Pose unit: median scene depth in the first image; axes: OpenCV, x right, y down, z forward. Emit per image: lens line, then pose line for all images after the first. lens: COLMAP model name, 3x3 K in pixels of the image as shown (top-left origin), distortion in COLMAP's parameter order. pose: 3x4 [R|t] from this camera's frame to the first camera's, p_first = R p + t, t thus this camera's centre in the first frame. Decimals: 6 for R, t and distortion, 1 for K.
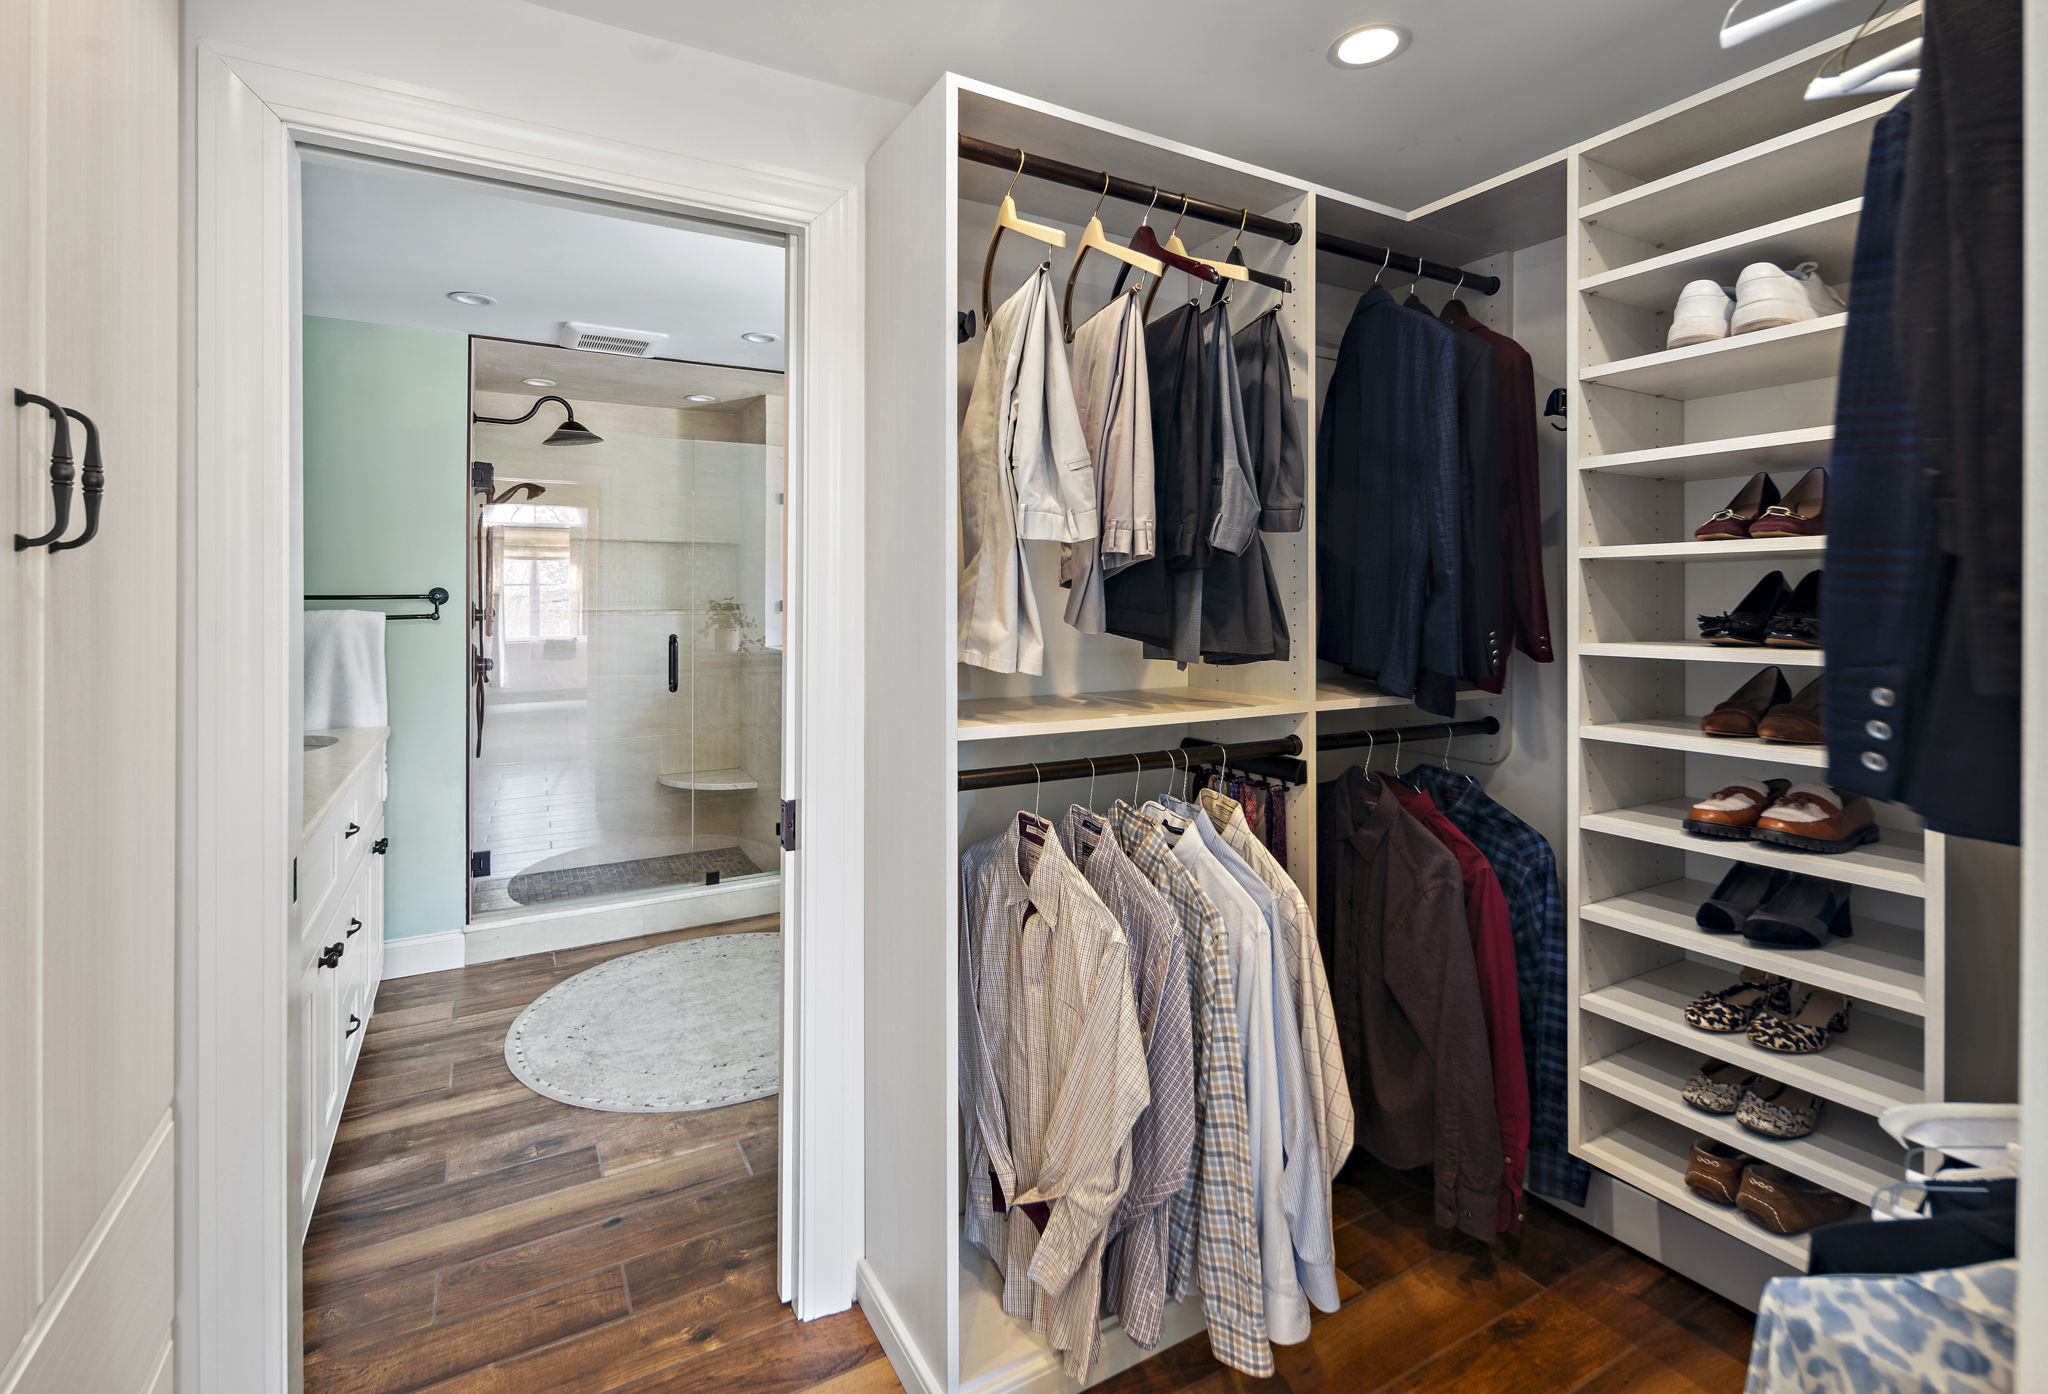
lens RADIAL K [[941.3, 0, 1032.8], [0, 941.3, 588.1], [0, 0, 1]] dist [0.001806, 0.000596]
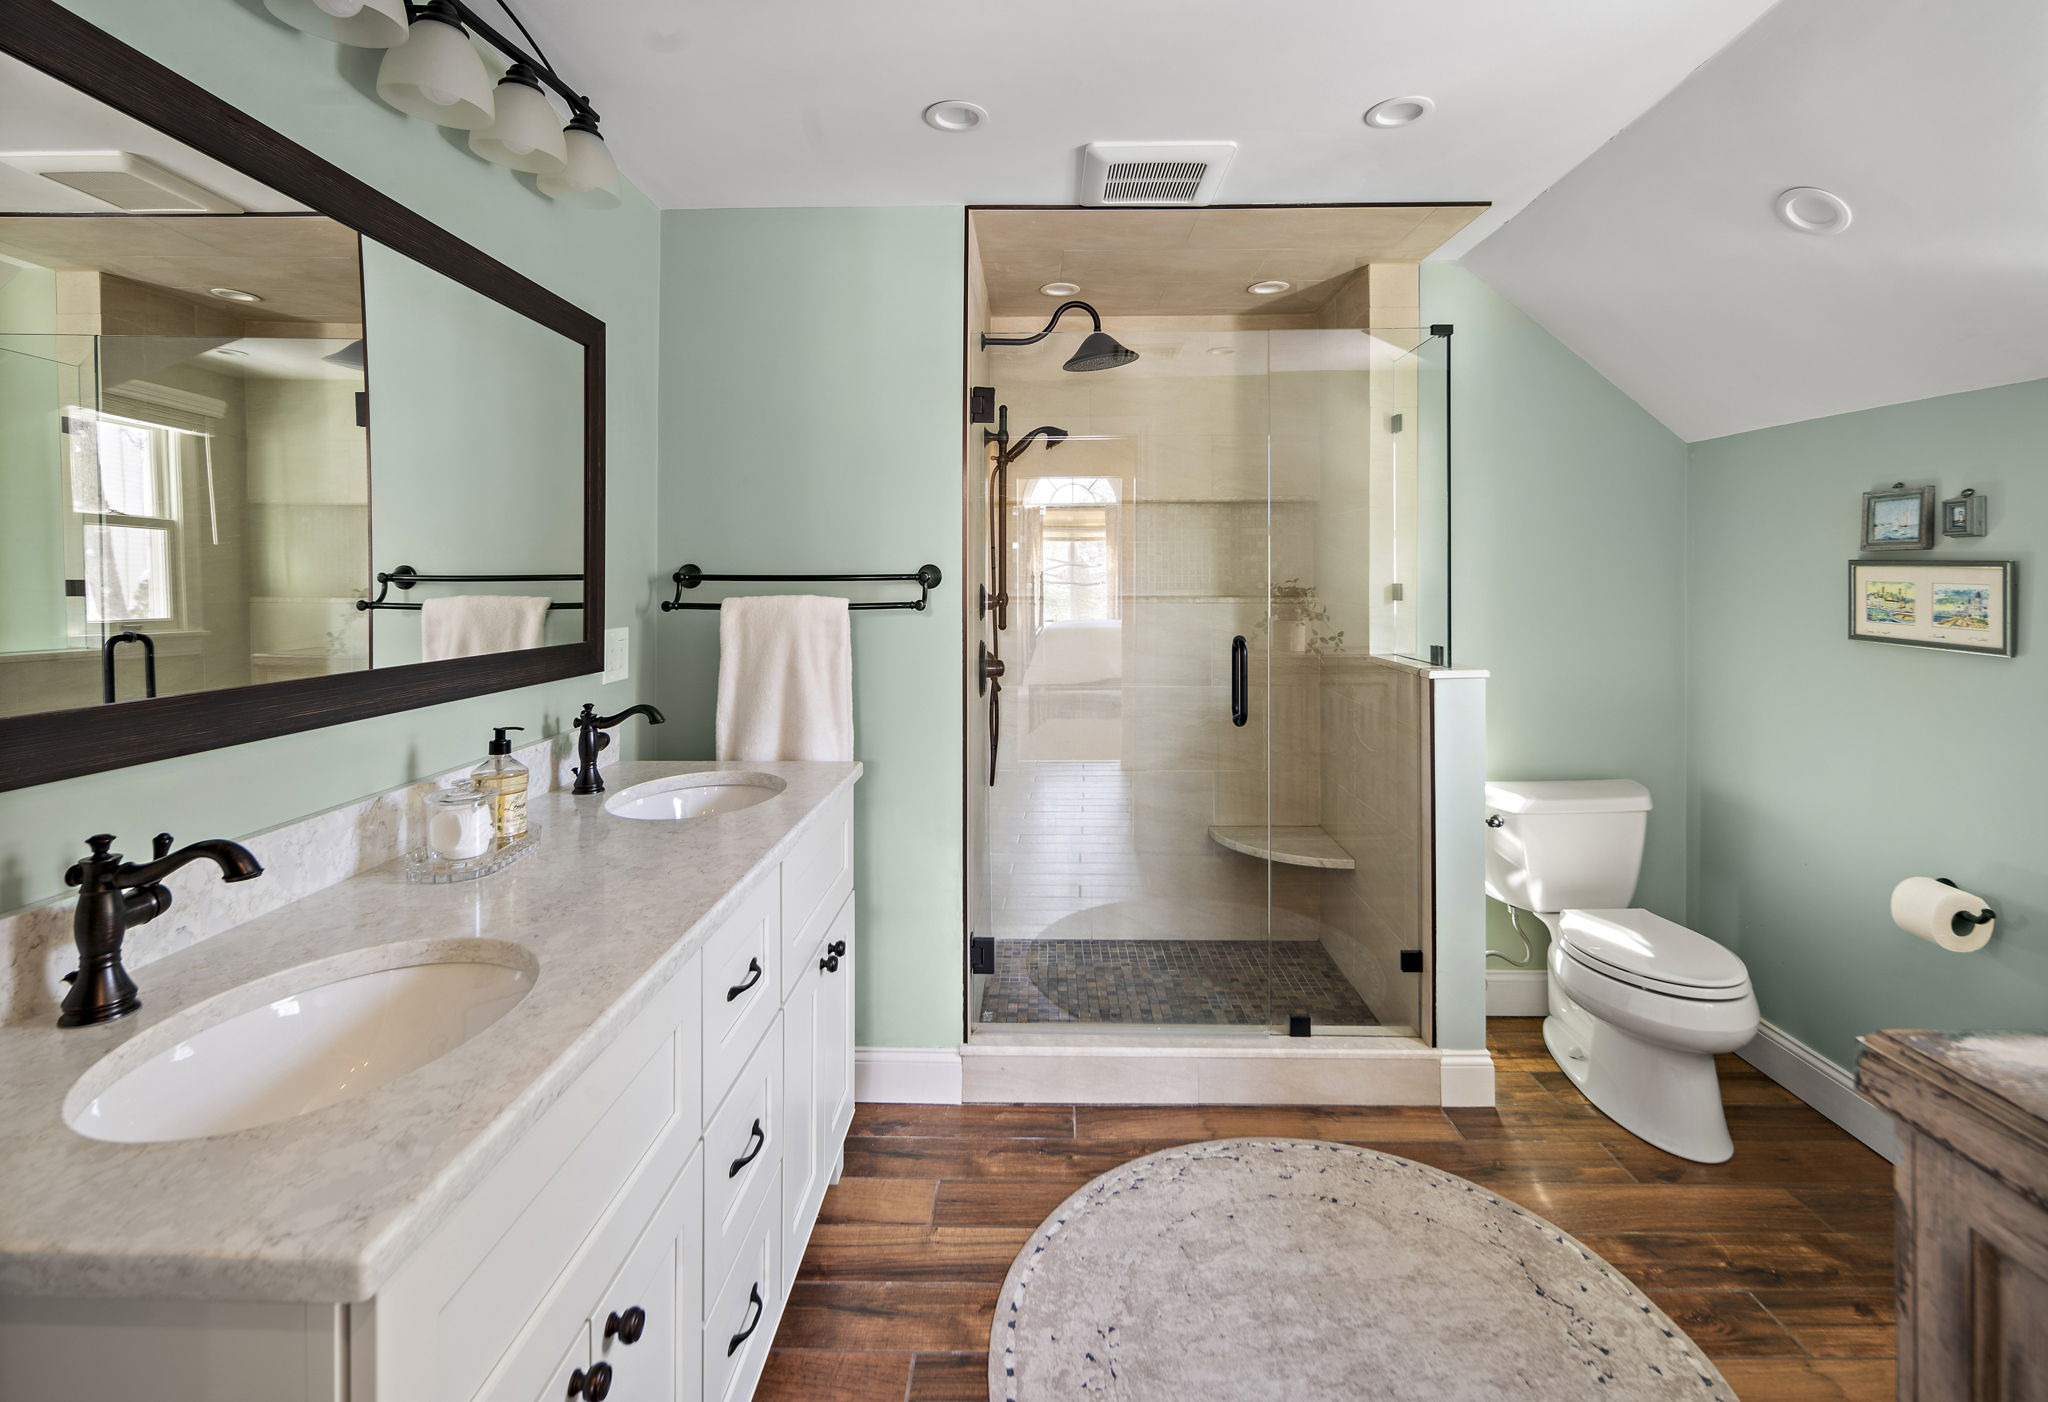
lens RADIAL K [[941.3, 0, 1032.8], [0, 941.3, 592.1], [0, 0, 1]] dist [0.001806, 0.000596]
pose [[0.859103, 0.006617, -0.511760, -0.174251], [0.004645, 0.999774, 0.020724, 0.004976], [0.511782, -0.020181, 0.858879, 0.375964]]
